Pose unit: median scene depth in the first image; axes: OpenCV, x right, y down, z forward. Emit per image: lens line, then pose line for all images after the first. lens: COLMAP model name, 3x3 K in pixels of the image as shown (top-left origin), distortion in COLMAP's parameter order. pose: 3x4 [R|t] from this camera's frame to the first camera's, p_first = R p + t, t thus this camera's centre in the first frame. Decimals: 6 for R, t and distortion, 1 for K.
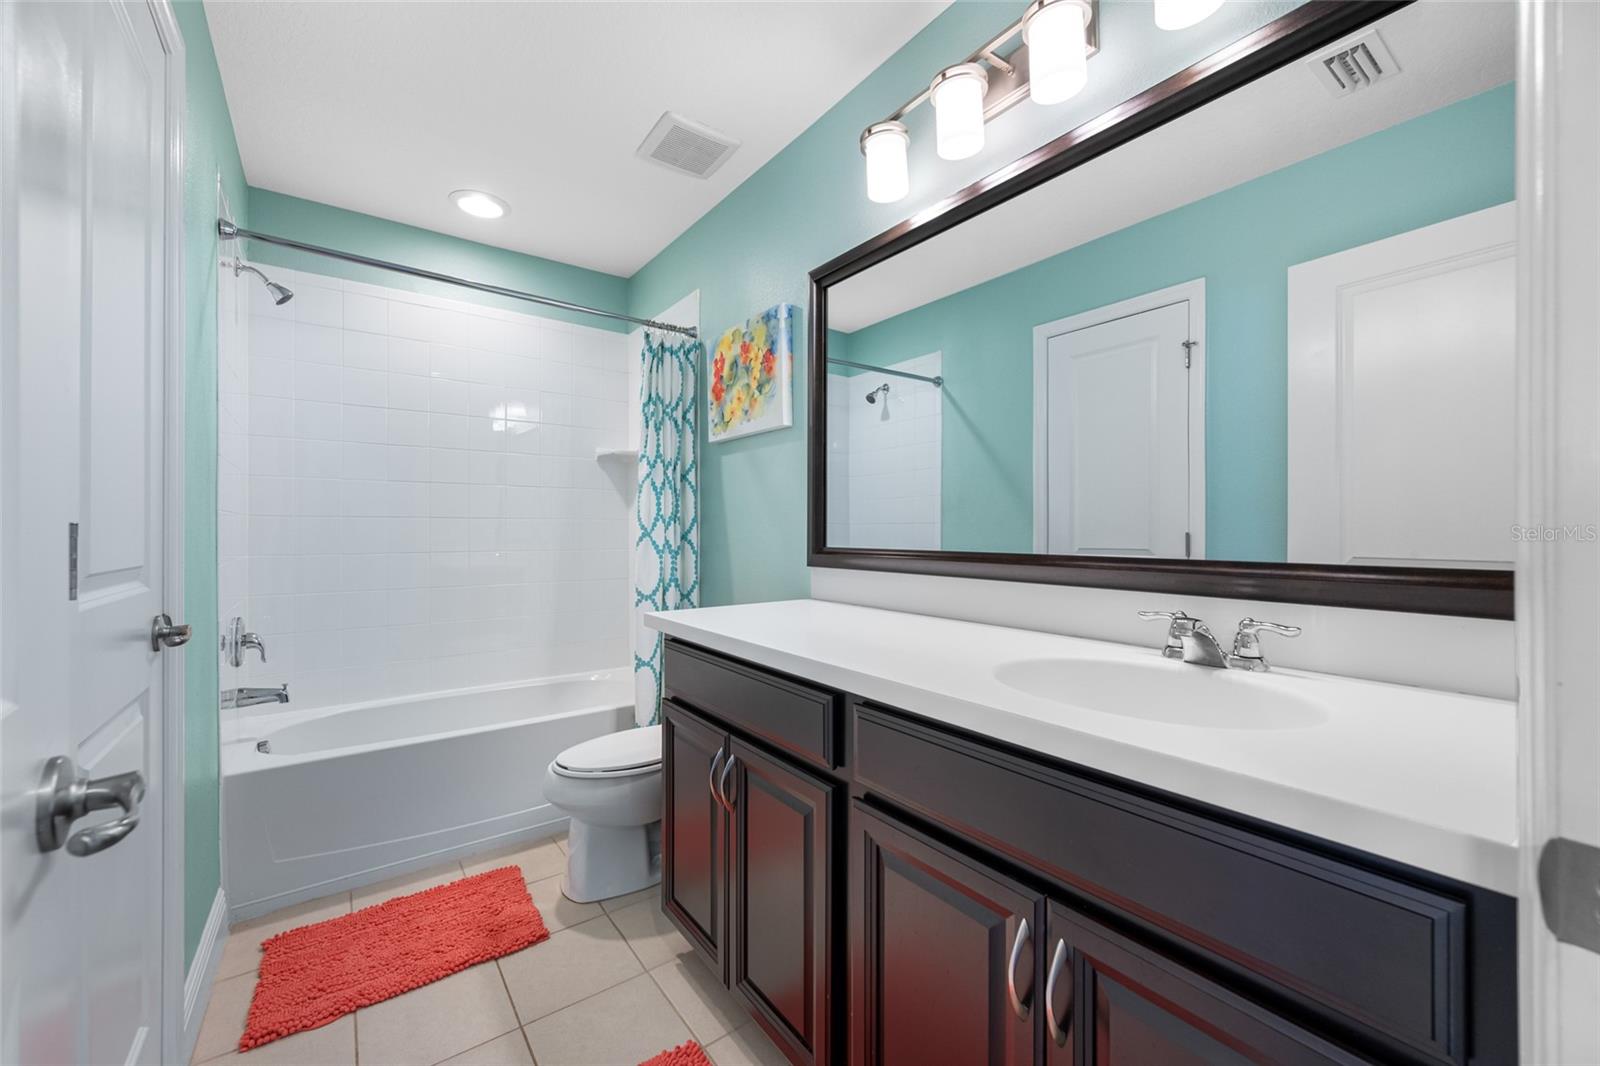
lens RADIAL K [[633.7, 0, 797.2], [0, 633.7, 527.8], [0, 0, 1]] dist [-0.014079, -0.000200]
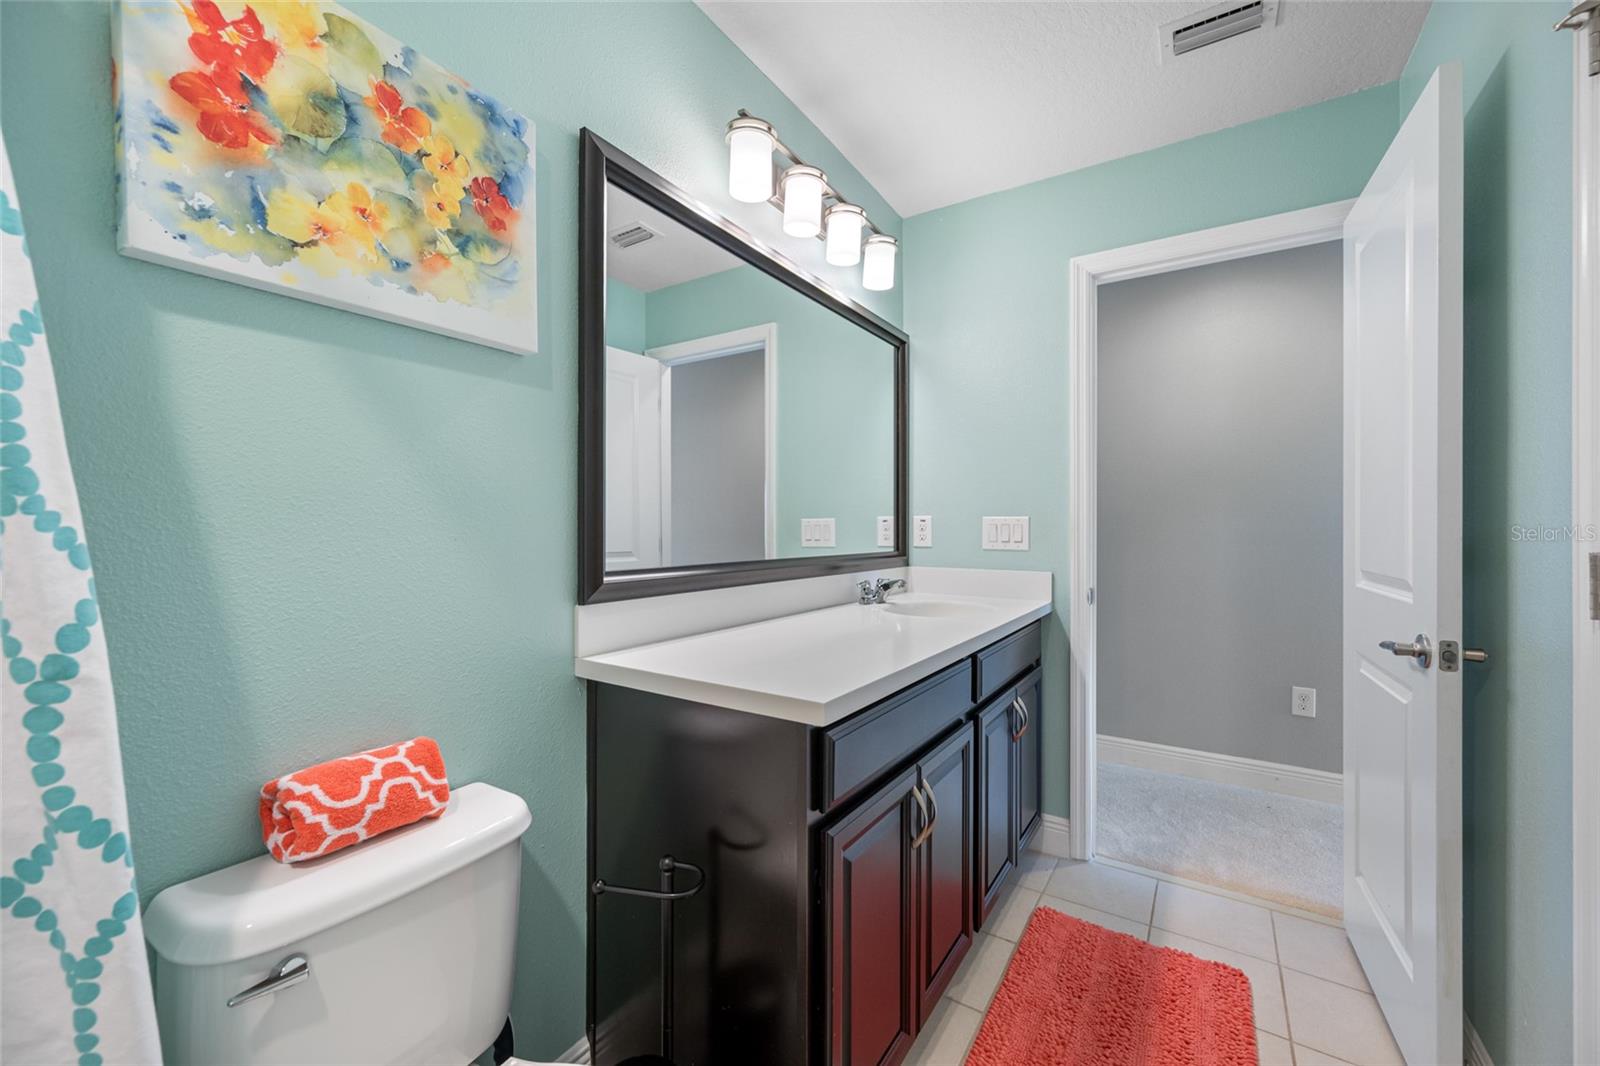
lens RADIAL K [[633.7, 0, 797.2], [0, 633.7, 527.8], [0, 0, 1]] dist [-0.014079, -0.000200]
pose [[-0.356840, 0.000964, 0.934165, -0.468984], [-0.004271, 0.999987, -0.002663, -0.009239], [-0.934156, -0.004941, -0.356831, 0.763118]]
